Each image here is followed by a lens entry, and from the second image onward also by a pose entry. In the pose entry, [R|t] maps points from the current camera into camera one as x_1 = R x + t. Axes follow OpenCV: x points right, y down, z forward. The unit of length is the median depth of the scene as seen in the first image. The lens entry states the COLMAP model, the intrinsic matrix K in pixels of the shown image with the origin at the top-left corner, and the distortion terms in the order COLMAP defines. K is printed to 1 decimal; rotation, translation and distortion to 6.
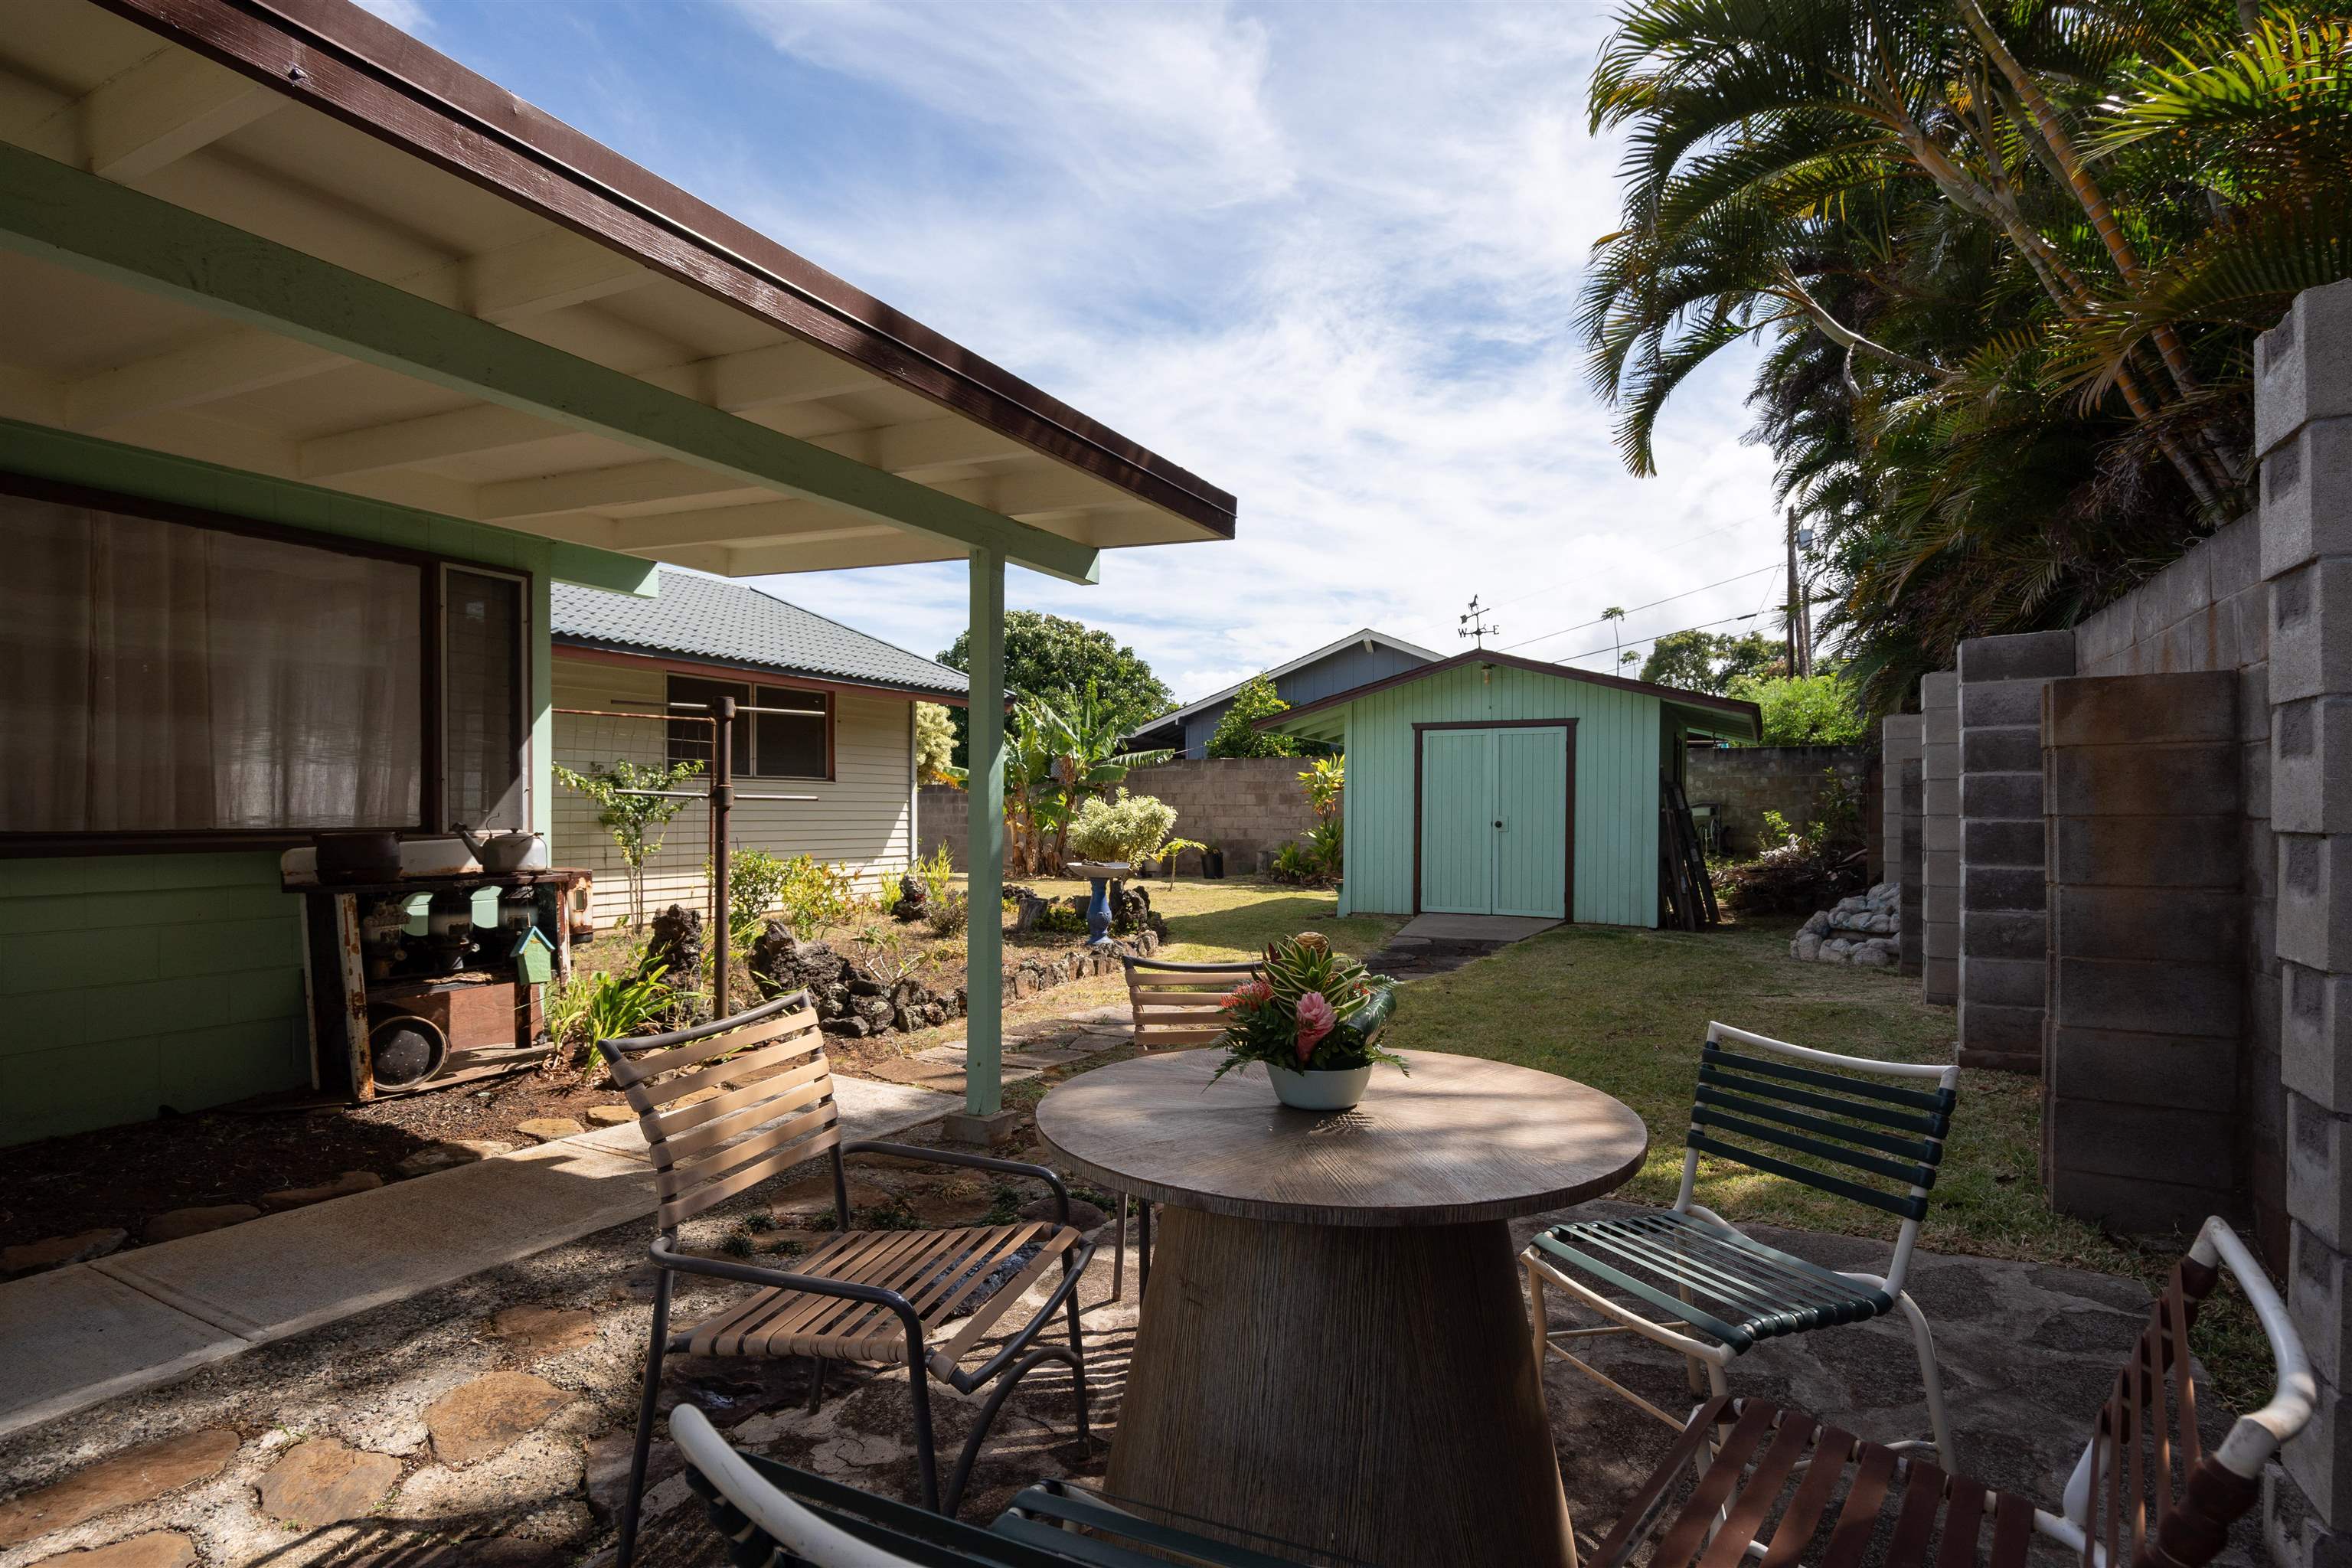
lens RADIAL K [[1164.6, 0, 1183.2], [0, 1164.6, 798.9], [0, 0, 1]] dist [-0.013402, 0.000236]
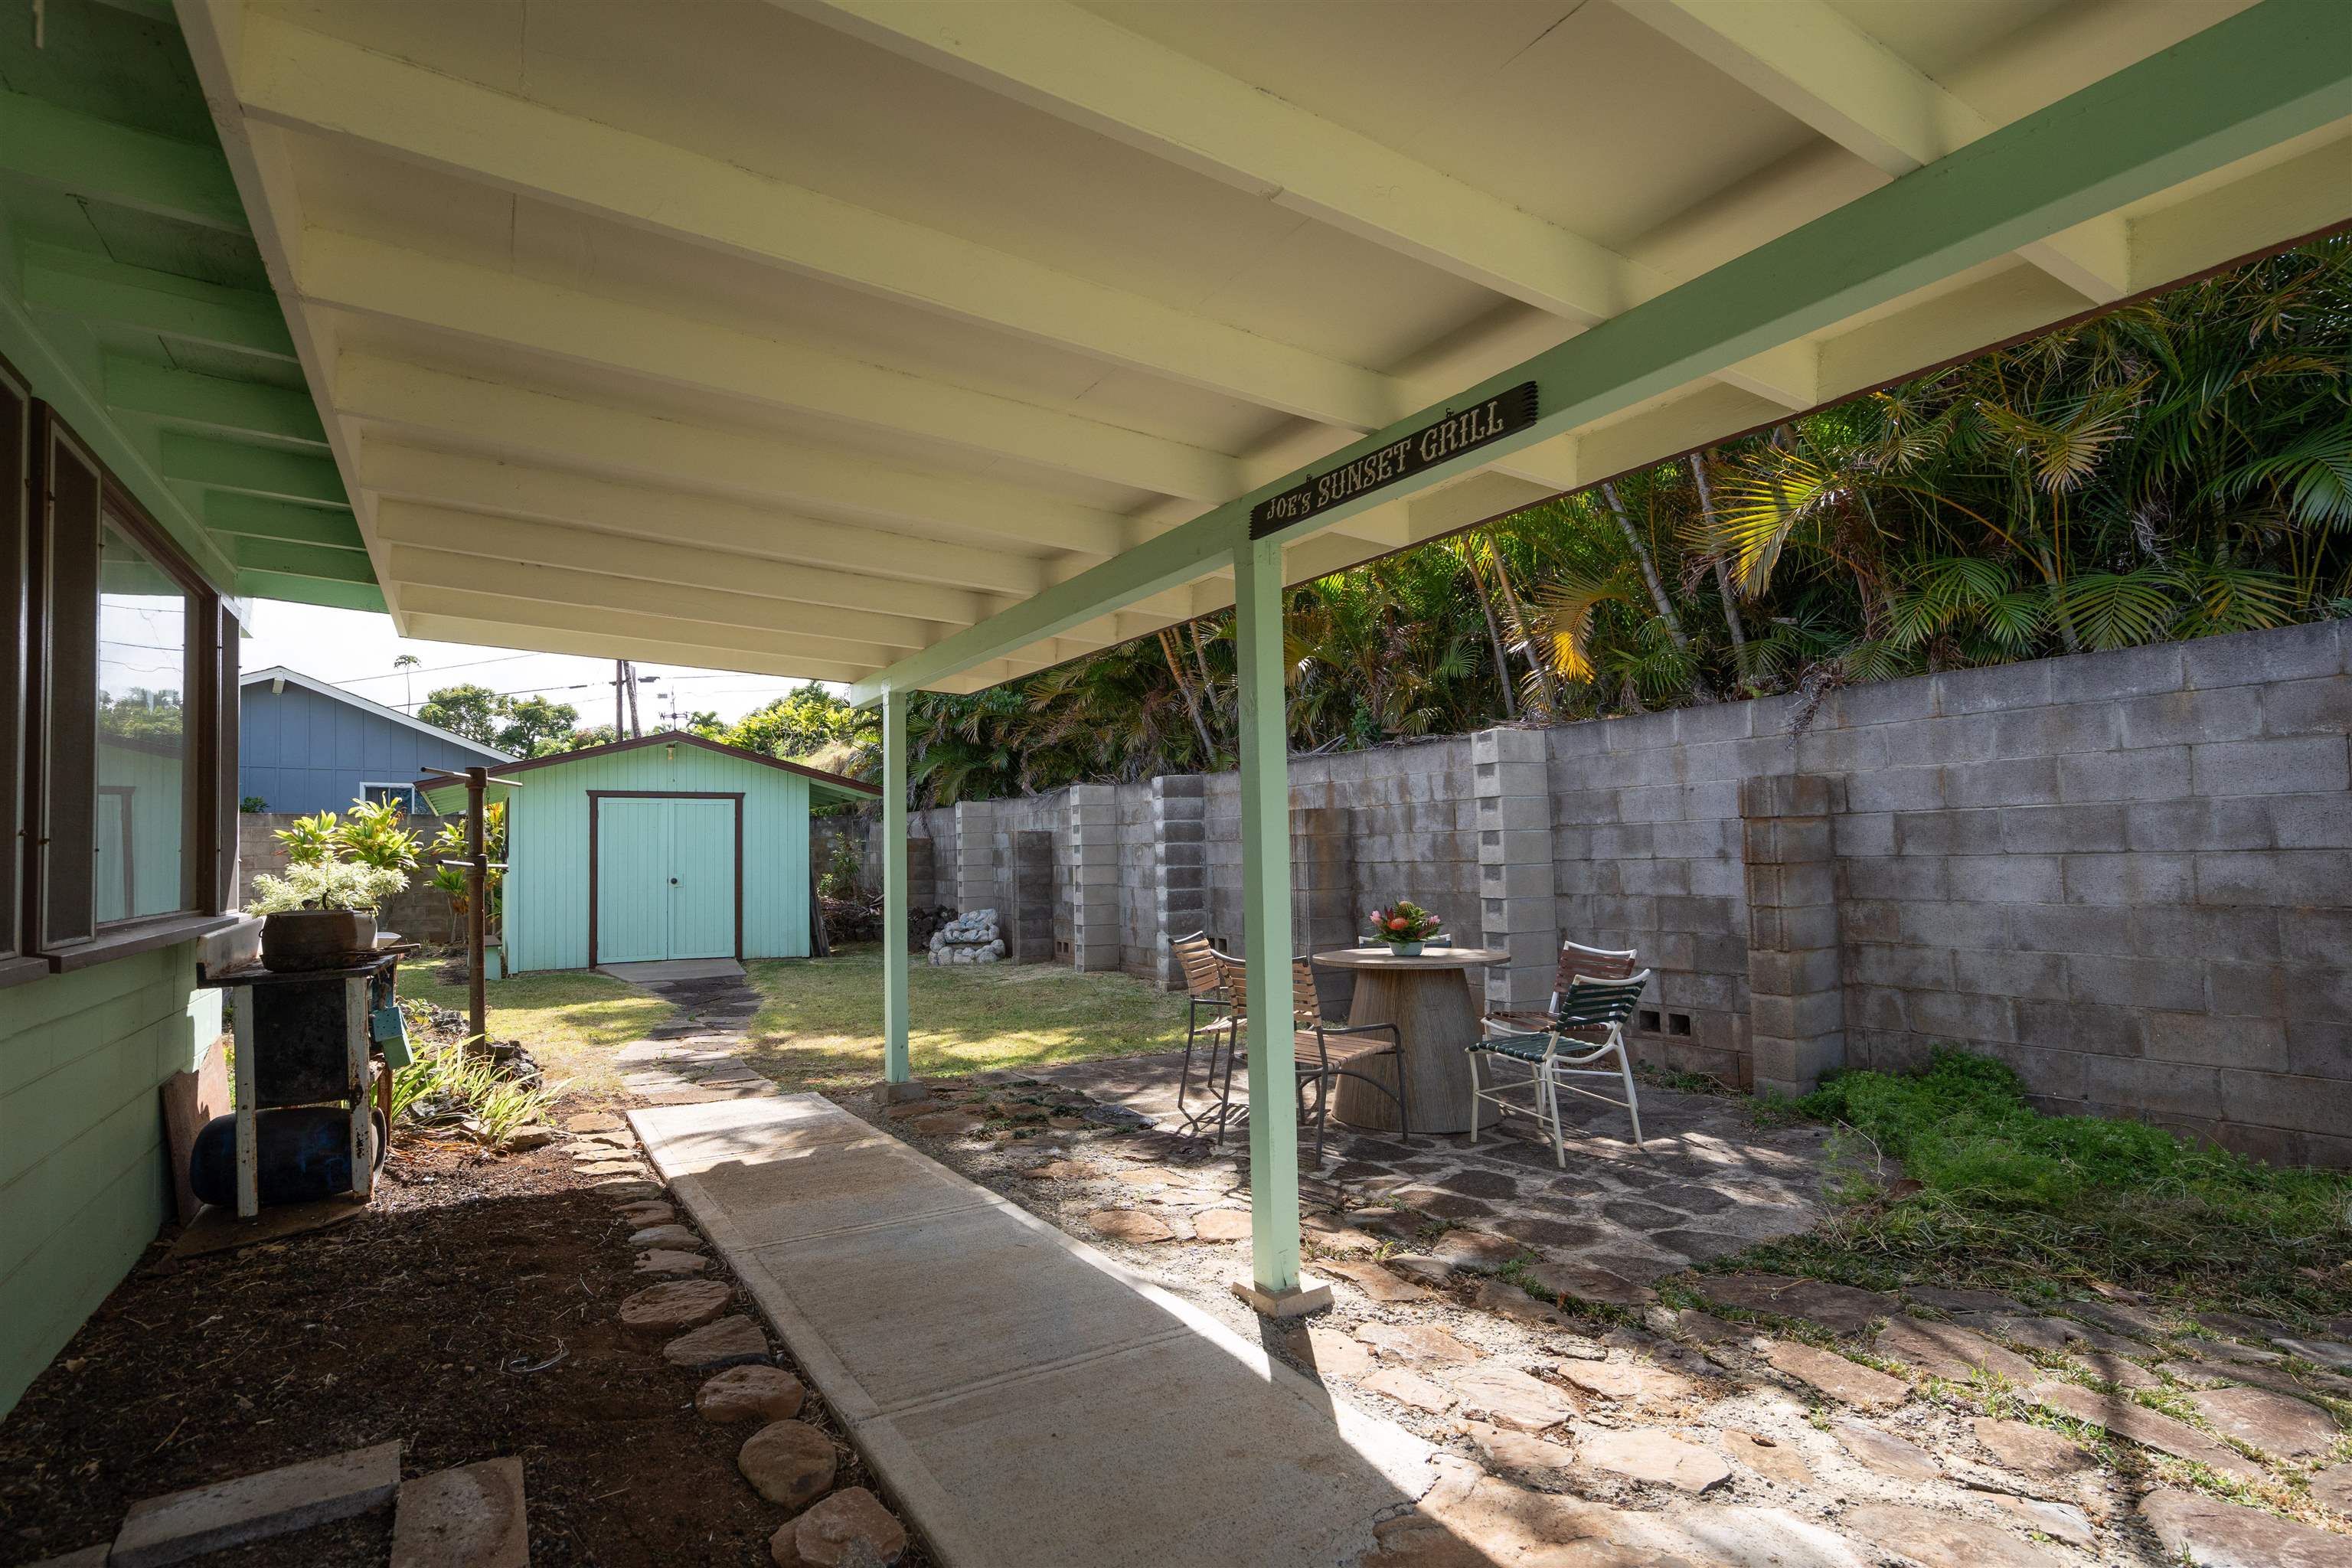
lens RADIAL K [[1084.2, 0, 1187.3], [0, 1084.2, 839.0], [0, 0, 1]] dist [0.003338, 0.001577]
pose [[0.526906, 0.002086, 0.849921, -0.397110], [0.010149, 0.999910, -0.008746, -0.005629], [-0.849863, 0.013234, 0.526838, -0.007073]]
